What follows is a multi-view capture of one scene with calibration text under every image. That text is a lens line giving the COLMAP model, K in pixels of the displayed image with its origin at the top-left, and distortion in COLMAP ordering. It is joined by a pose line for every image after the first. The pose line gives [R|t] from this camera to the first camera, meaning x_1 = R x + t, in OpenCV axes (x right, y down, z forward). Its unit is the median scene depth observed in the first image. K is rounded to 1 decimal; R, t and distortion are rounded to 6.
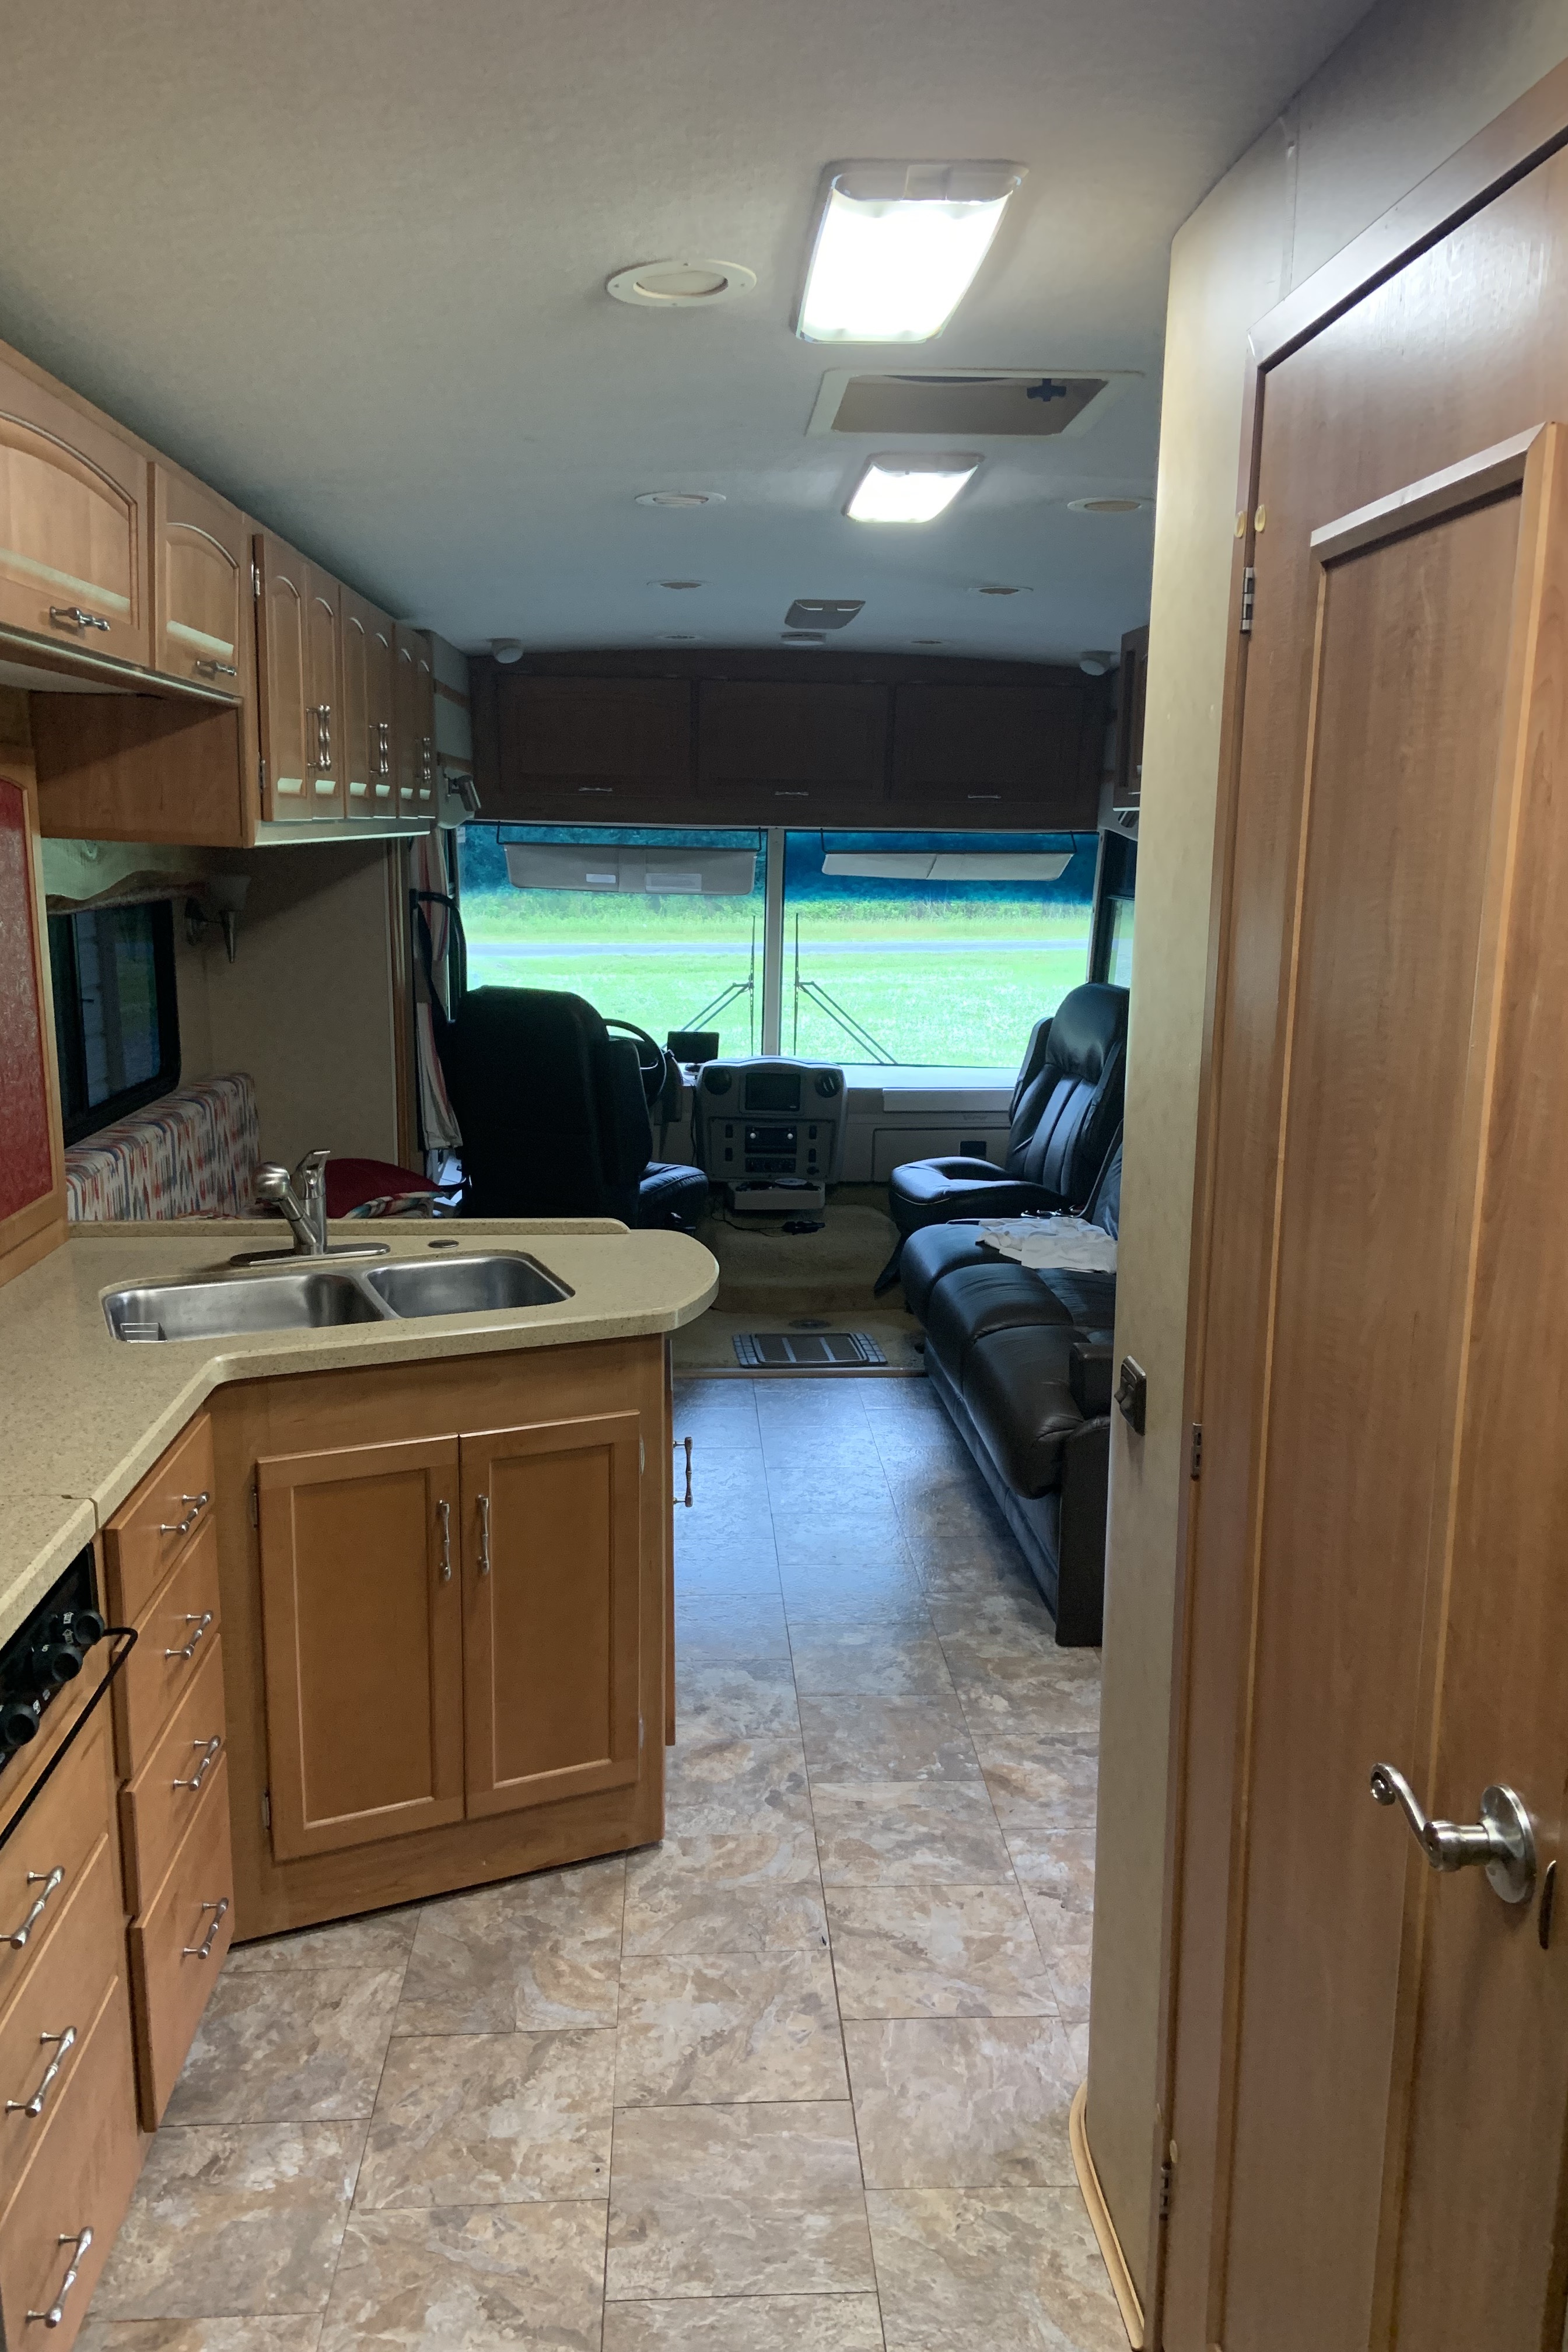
lens RADIAL K [[1745.2, 0, 784.3], [0, 1745.2, 1190.3], [0, 0, 1]] dist [0.114035, -0.149330]
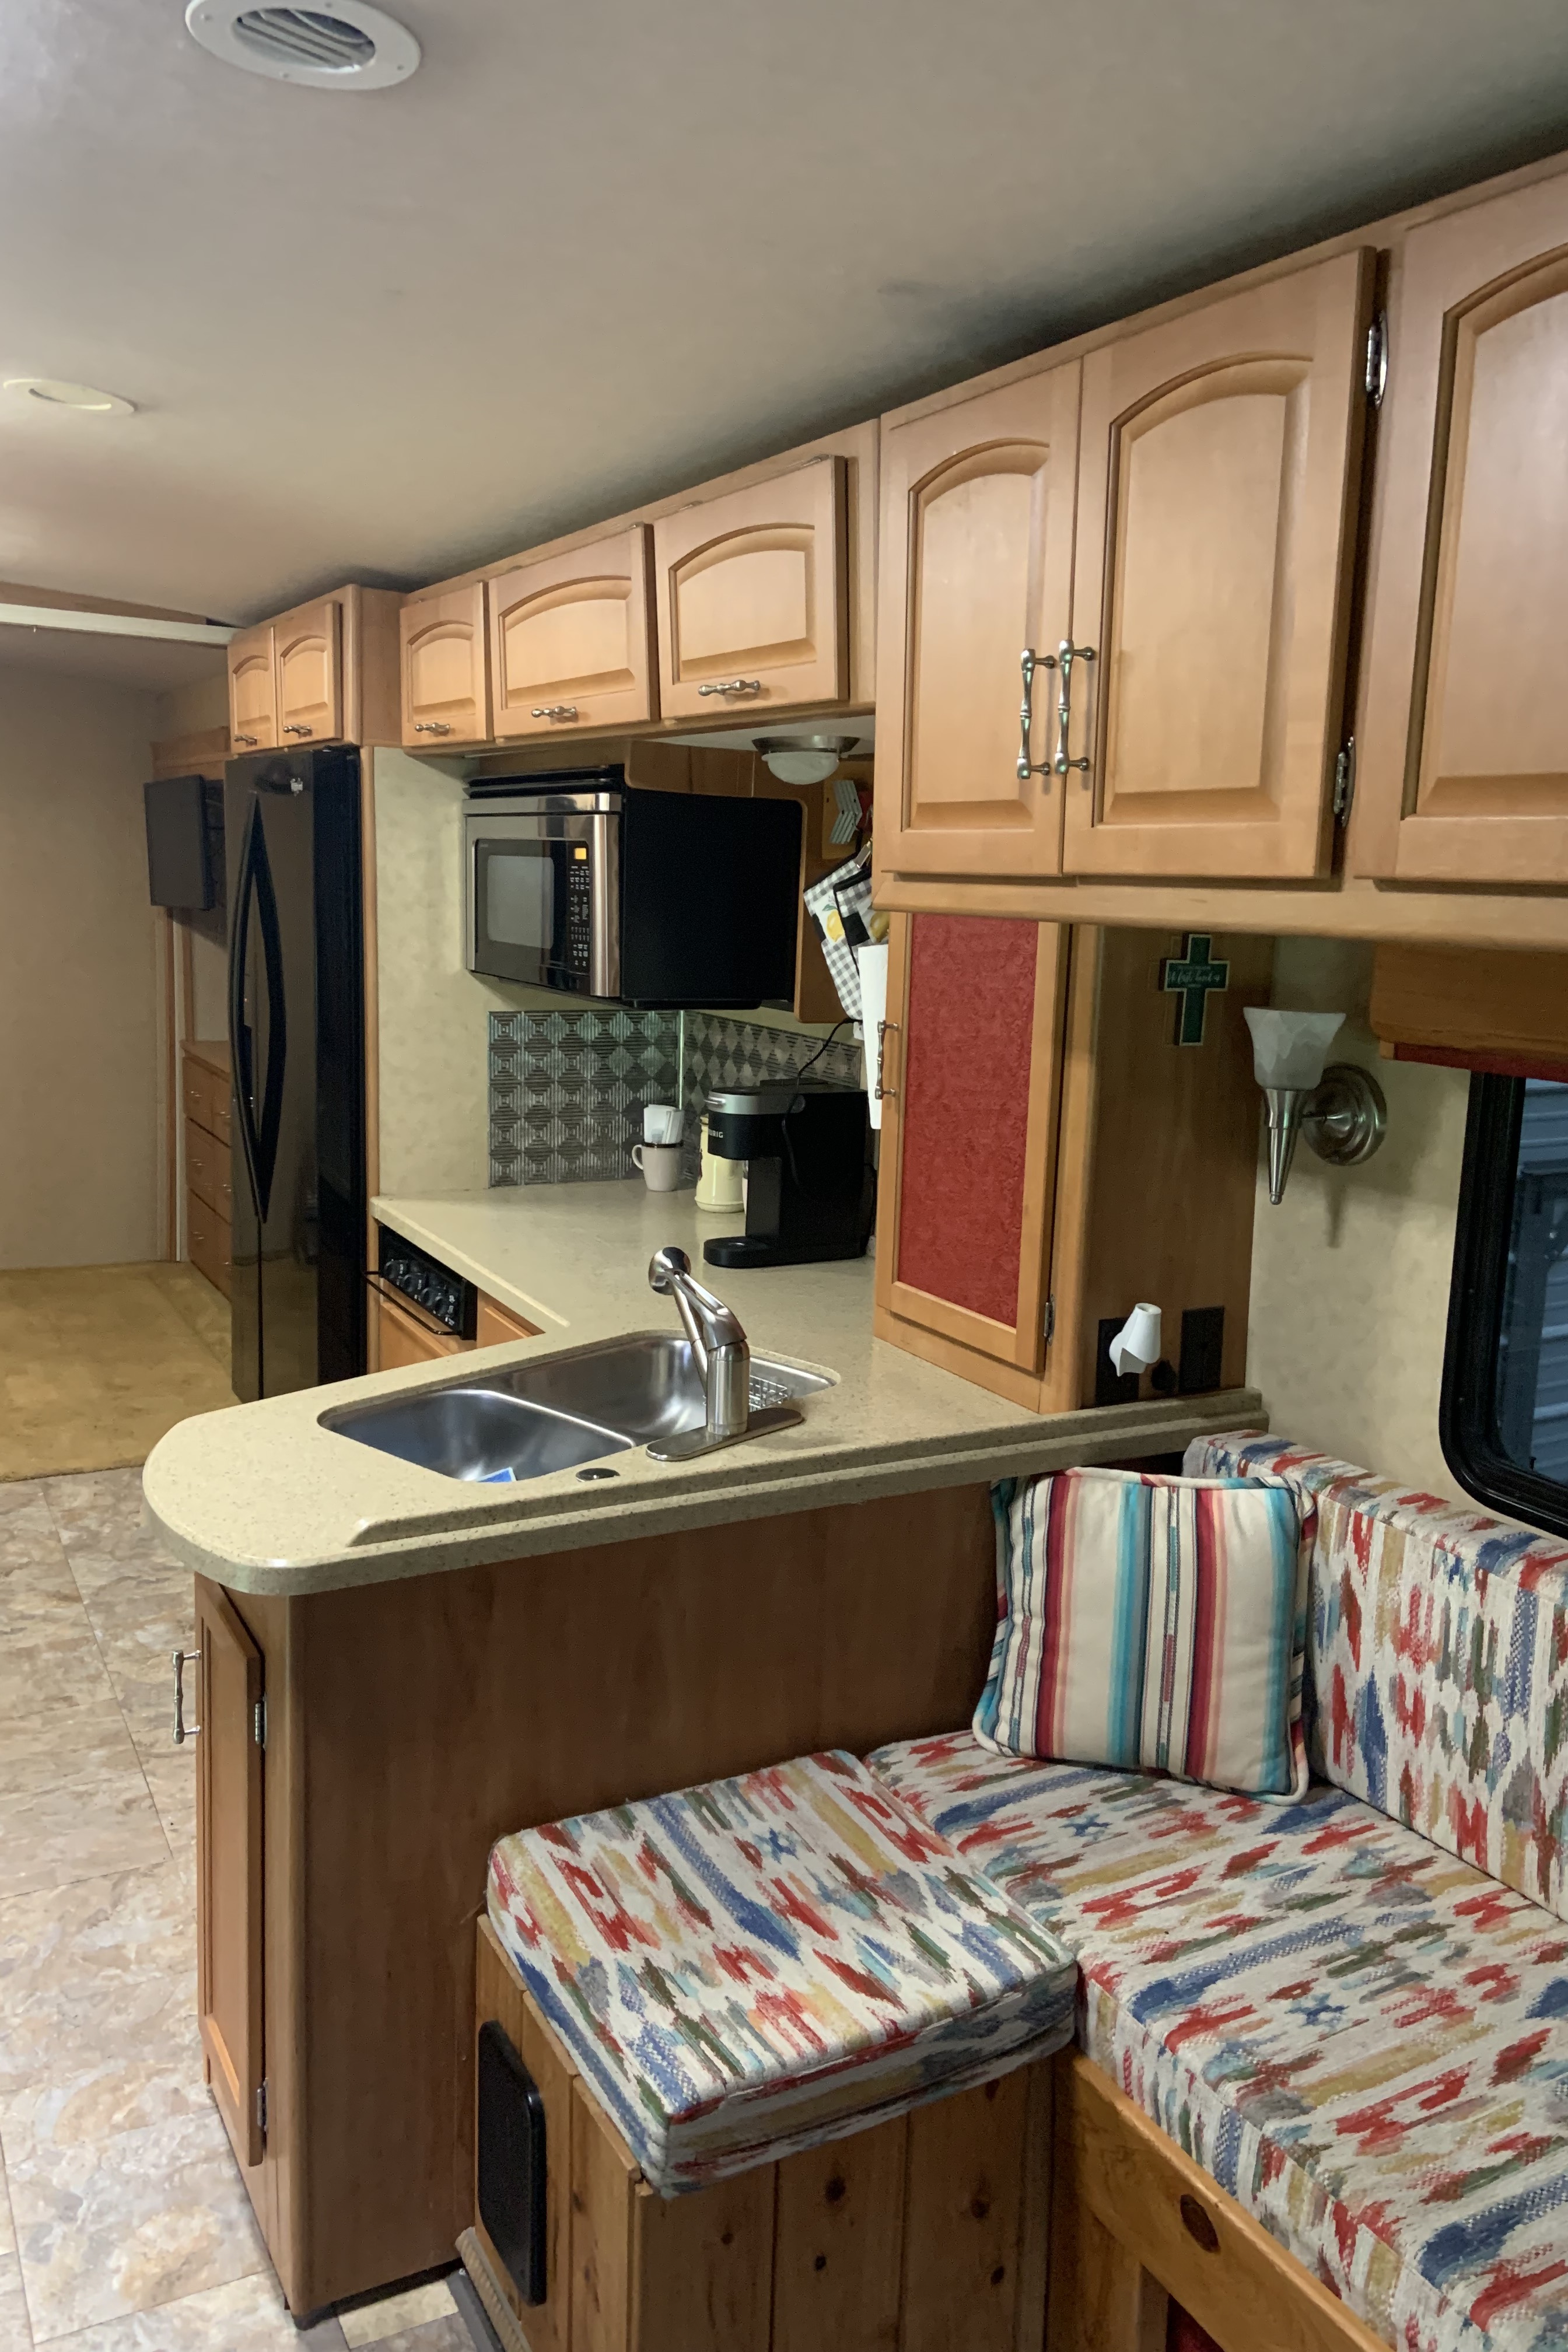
lens RADIAL K [[1745.2, 0, 784.3], [0, 1745.2, 1190.3], [0, 0, 1]] dist [0.114035, -0.149330]
pose [[-0.904576, 0.035332, -0.424847, 0.024870], [-0.130621, 0.925659, 0.355097, -0.339559], [0.405809, 0.376706, -0.832713, 1.646486]]
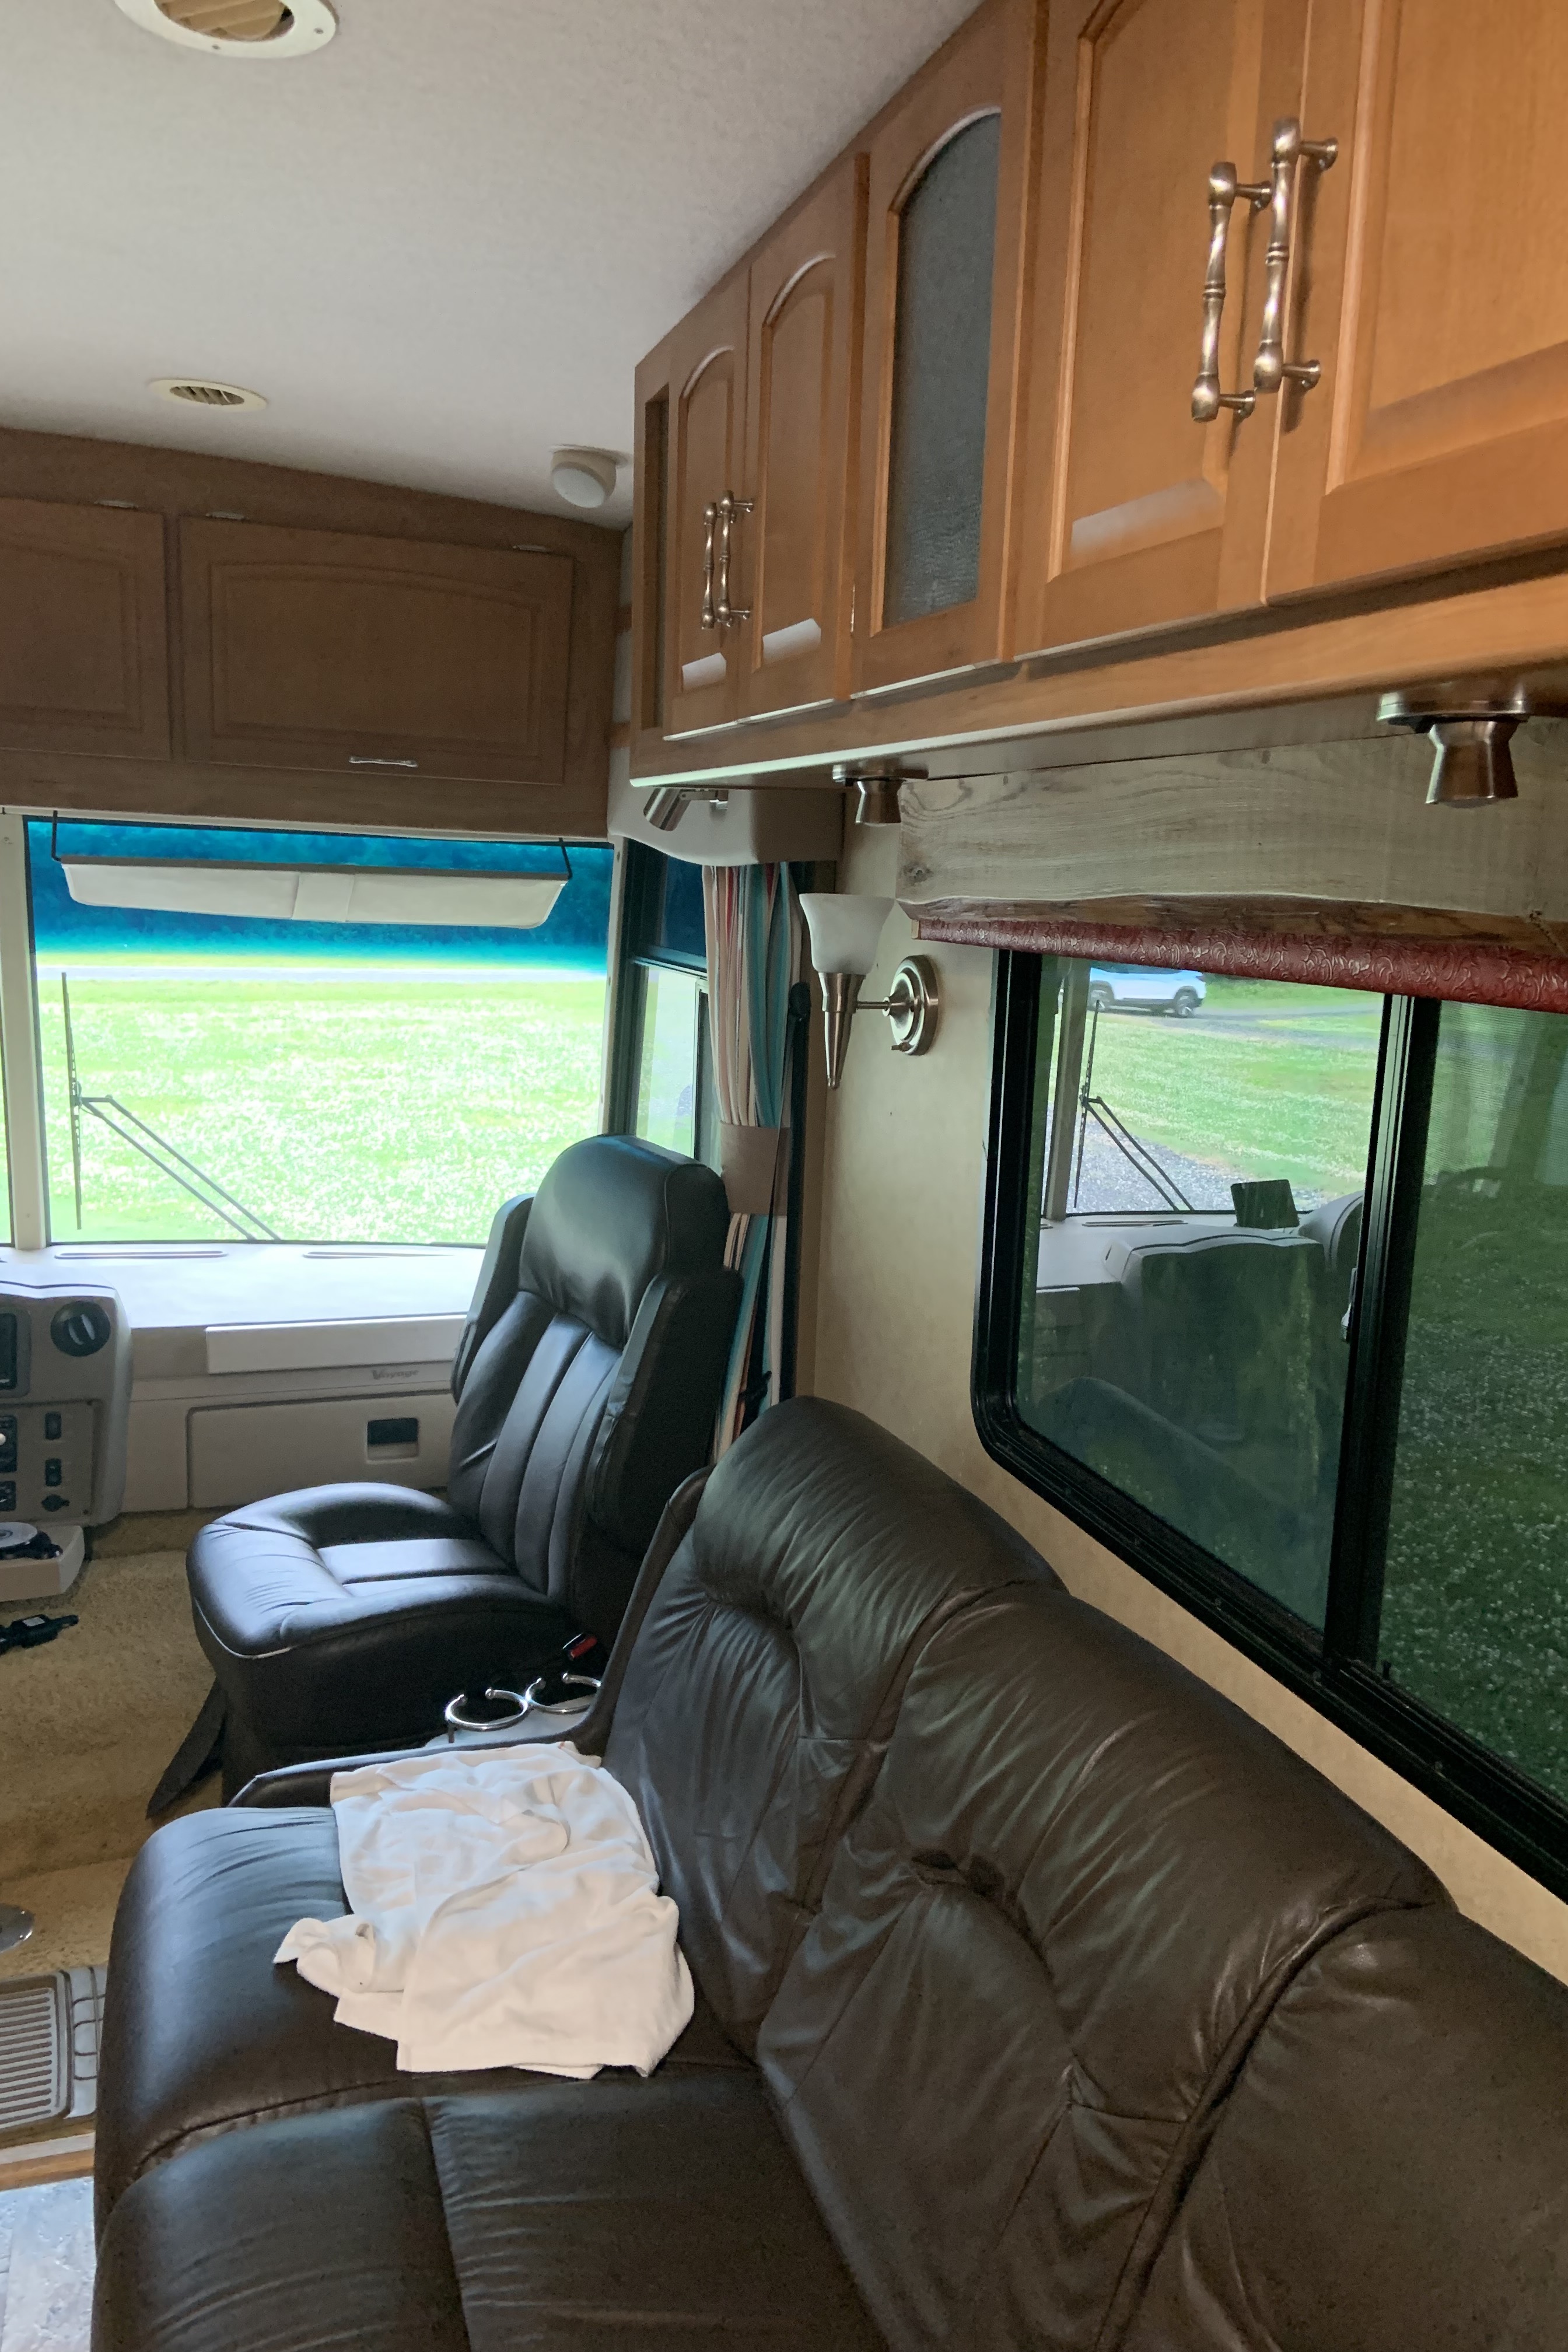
lens RADIAL K [[1745.2, 0, 784.3], [0, 1745.2, 1190.3], [0, 0, 1]] dist [0.114035, -0.149330]
pose [[0.966760, -0.022534, 0.254691, 0.202650], [0.025790, 0.999623, -0.009449, -0.202143], [-0.254382, 0.015703, 0.966976, 1.048338]]
